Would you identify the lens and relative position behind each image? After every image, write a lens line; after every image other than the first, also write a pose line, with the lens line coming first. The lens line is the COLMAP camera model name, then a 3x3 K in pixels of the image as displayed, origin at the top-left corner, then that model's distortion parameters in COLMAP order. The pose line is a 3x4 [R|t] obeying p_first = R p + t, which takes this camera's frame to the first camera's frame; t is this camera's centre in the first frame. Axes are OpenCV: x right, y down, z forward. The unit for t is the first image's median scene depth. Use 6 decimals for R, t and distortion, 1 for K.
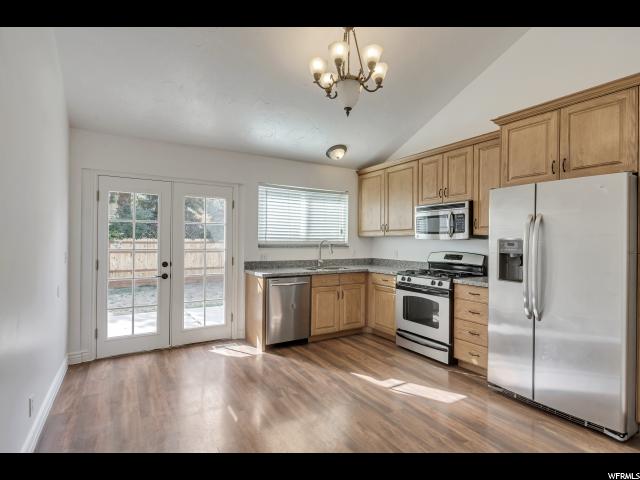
lens RADIAL K [[347.6, 0, 322.2], [0, 347.6, 240.9], [0, 0, 1]] dist [0.022983, -0.008261]
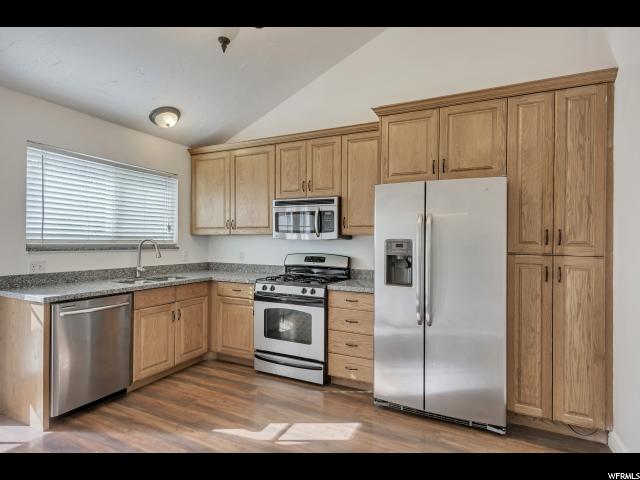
lens RADIAL K [[347.6, 0, 318.0], [0, 347.6, 244.1], [0, 0, 1]] dist [0.022983, -0.008261]
pose [[0.838571, -0.001835, 0.544789, -0.111529], [-0.004861, 0.999929, 0.010850, -0.002143], [-0.544771, -0.011747, 0.838503, 0.275142]]
